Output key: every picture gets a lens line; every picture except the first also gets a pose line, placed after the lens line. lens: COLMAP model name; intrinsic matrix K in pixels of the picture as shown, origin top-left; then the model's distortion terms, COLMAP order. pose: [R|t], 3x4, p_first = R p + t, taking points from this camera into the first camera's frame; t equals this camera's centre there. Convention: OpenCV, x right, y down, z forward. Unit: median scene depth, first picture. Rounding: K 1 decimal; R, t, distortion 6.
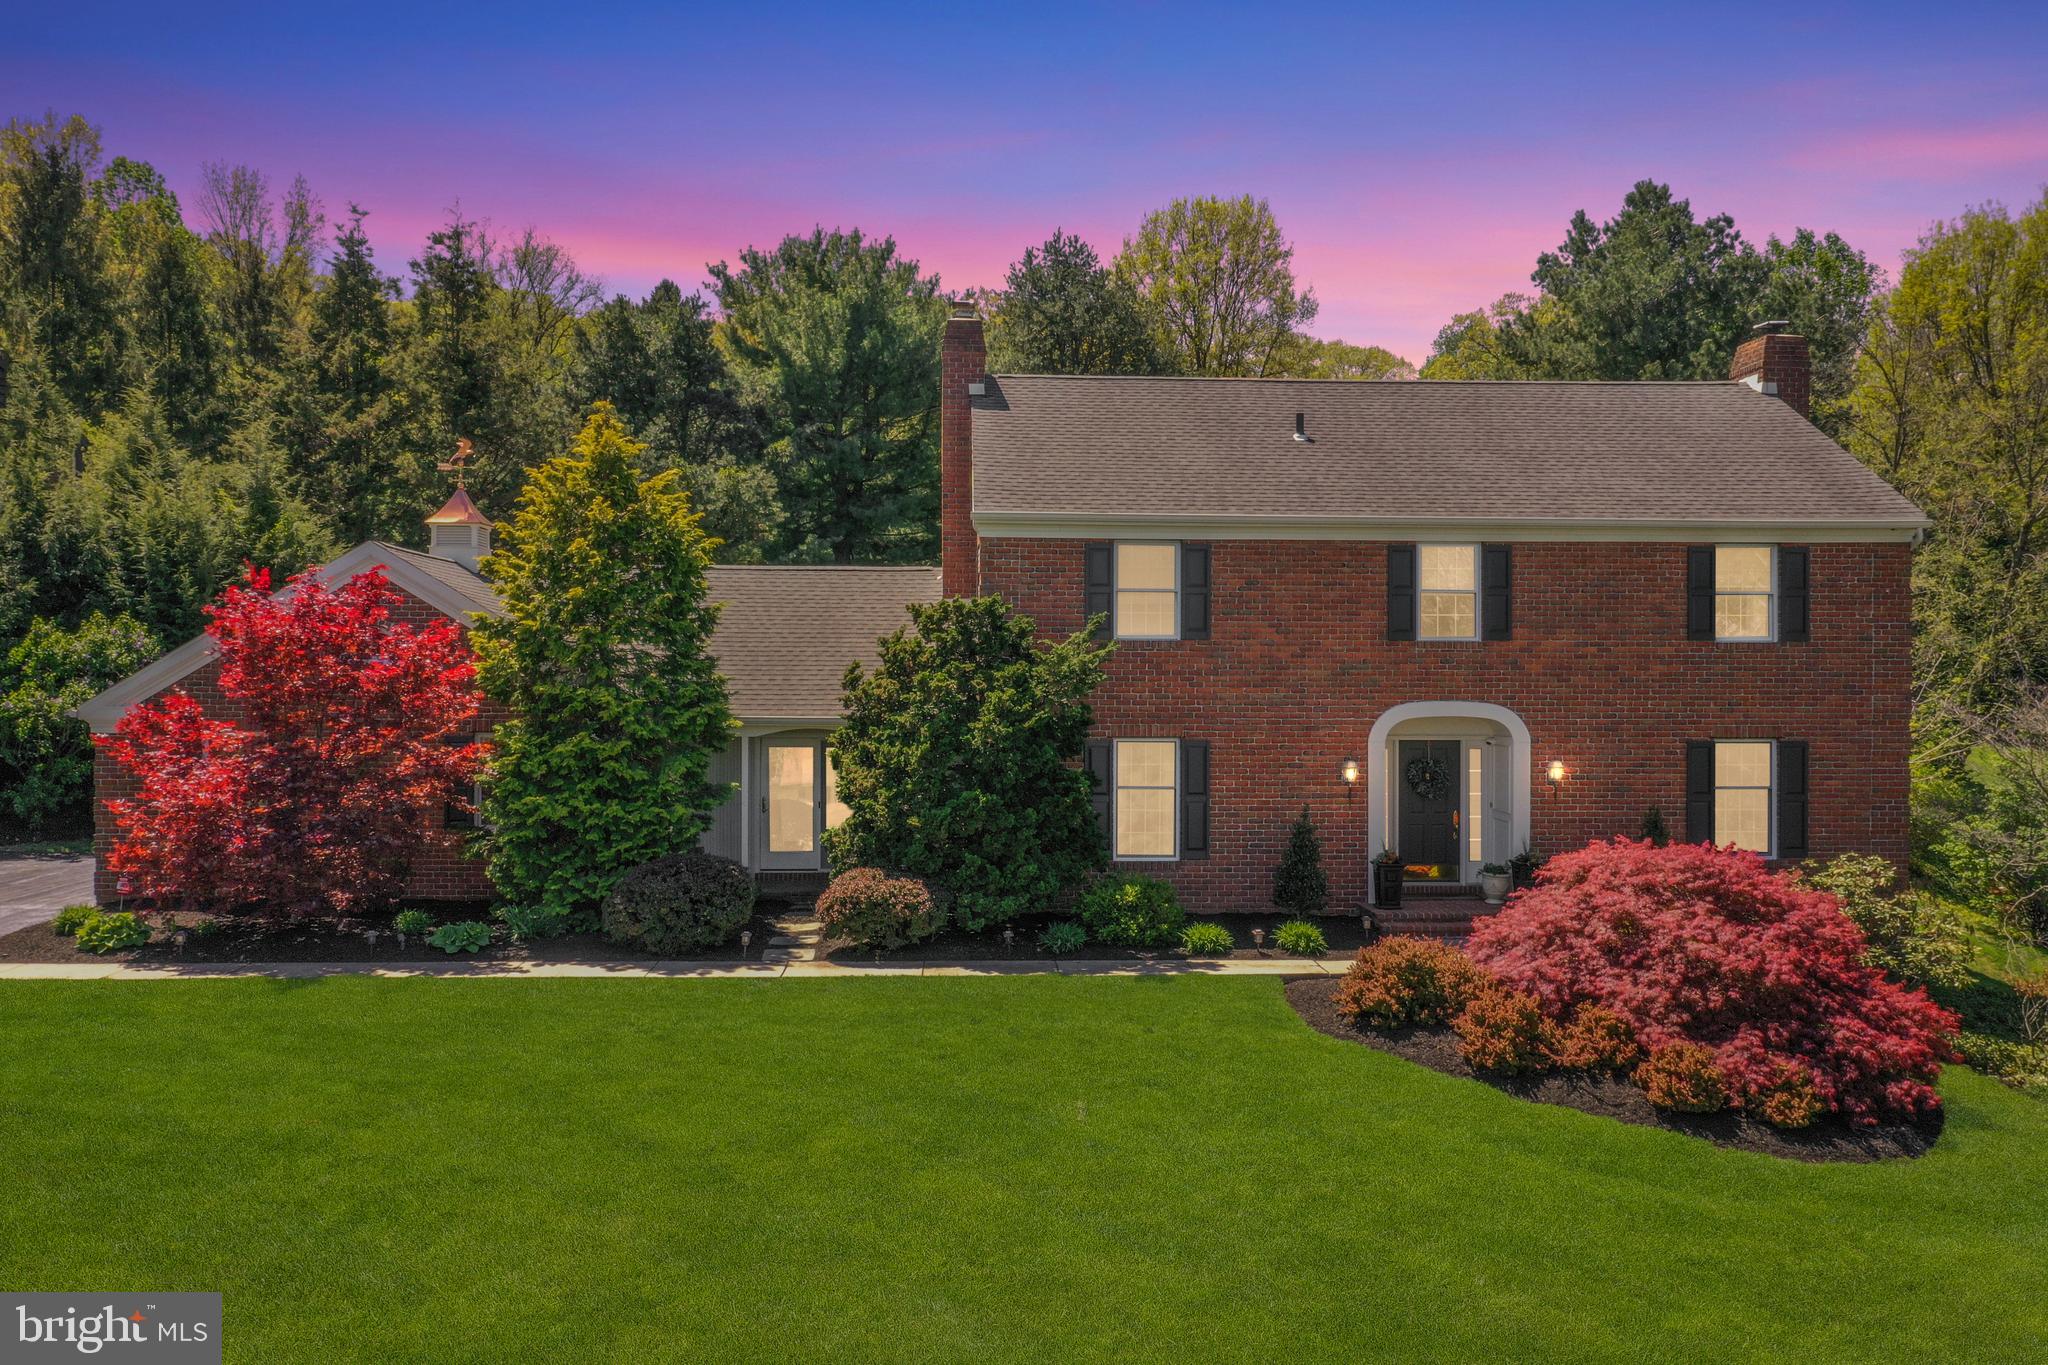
lens RADIAL K [[1613.4, 0, 1021.0], [0, 1613.4, 686.8], [0, 0, 1]] dist [0.018890, -0.011102]
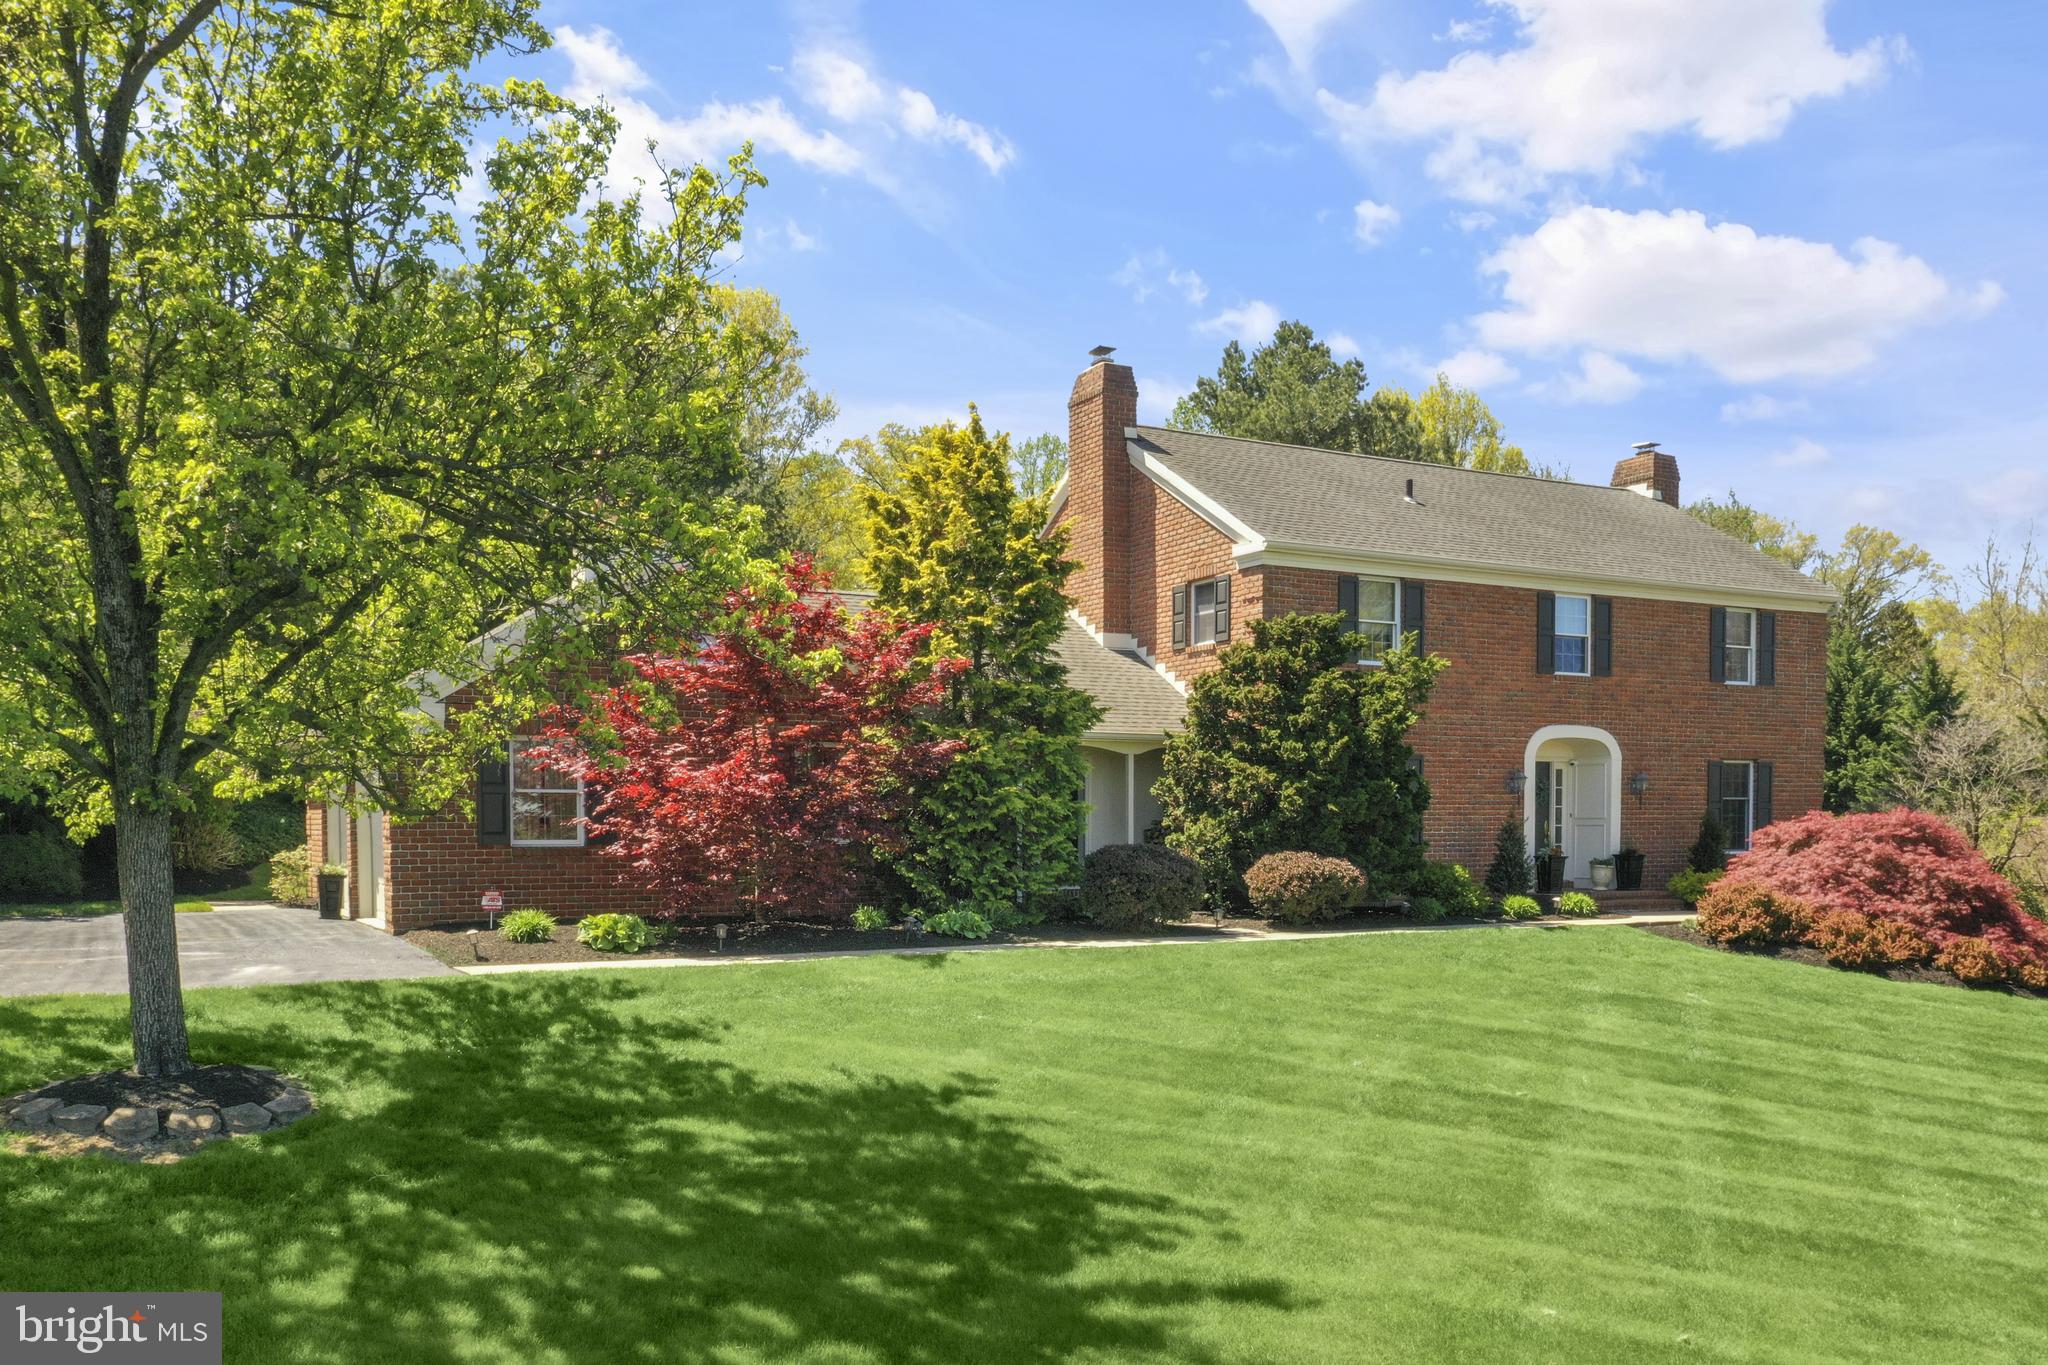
lens RADIAL K [[1679.6, 0, 1030.3], [0, 1679.6, 910.6], [0, 0, 1]] dist [0.014148, 0.001646]
pose [[0.893980, -0.029806, 0.447114, -0.683992], [0.009559, 0.998827, 0.047473, 0.085923], [-0.448005, -0.038165, 0.893216, 0.046281]]
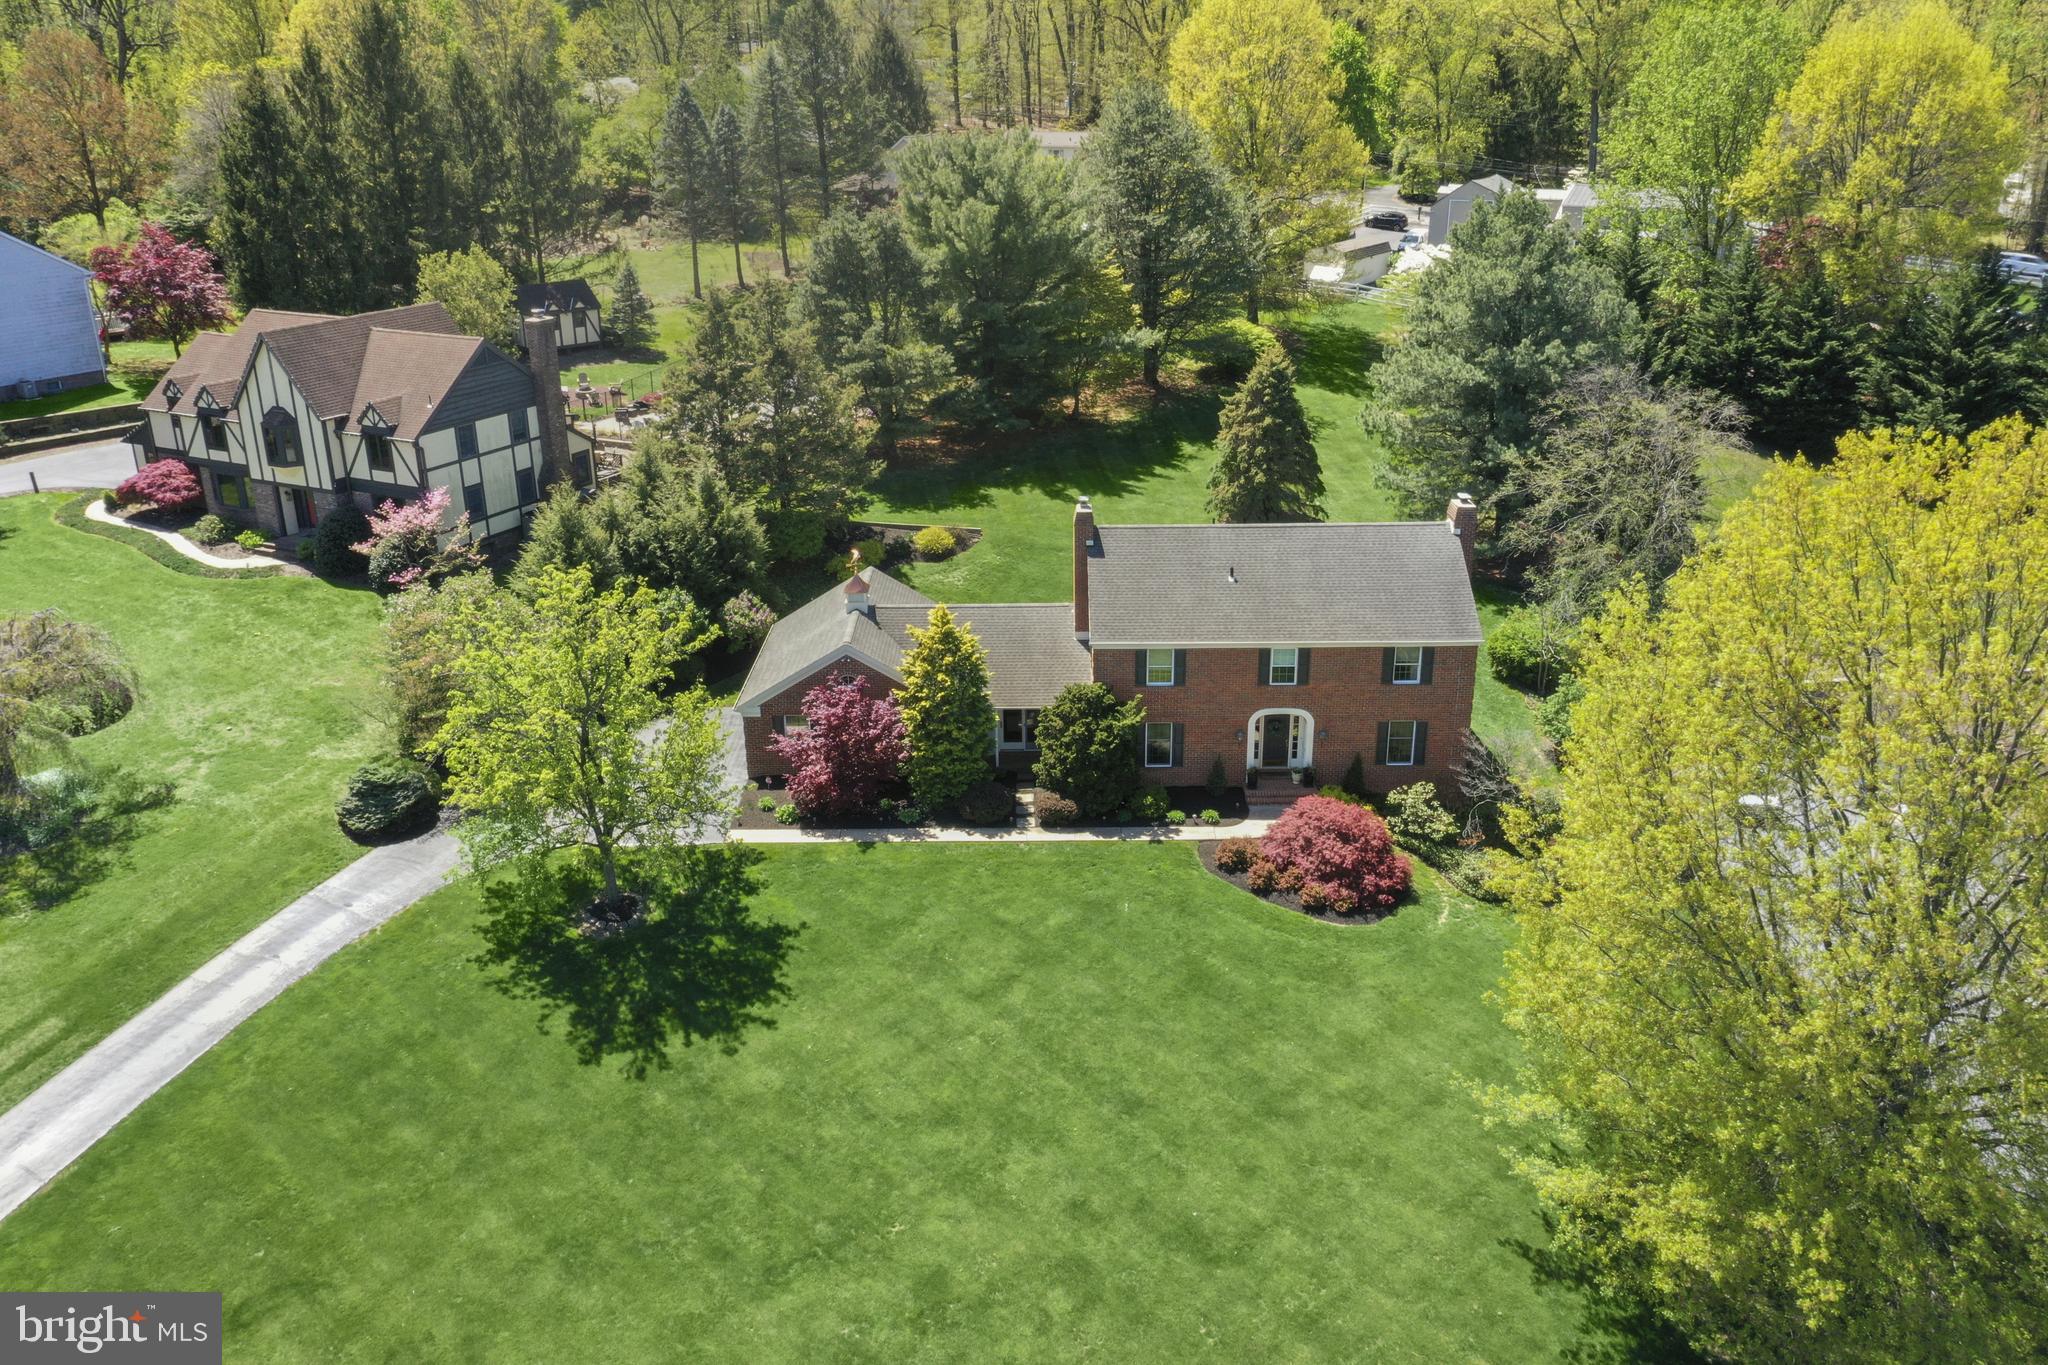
lens RADIAL K [[1617.1, 0, 1031.5], [0, 1617.1, 678.1], [0, 0, 1]] dist [0.019237, -0.013587]
pose [[0.998755, 0.002489, -0.049829, 0.004321], [0.015337, 0.935079, 0.354106, -0.936013], [0.047475, -0.354430, 0.933877, -1.345678]]
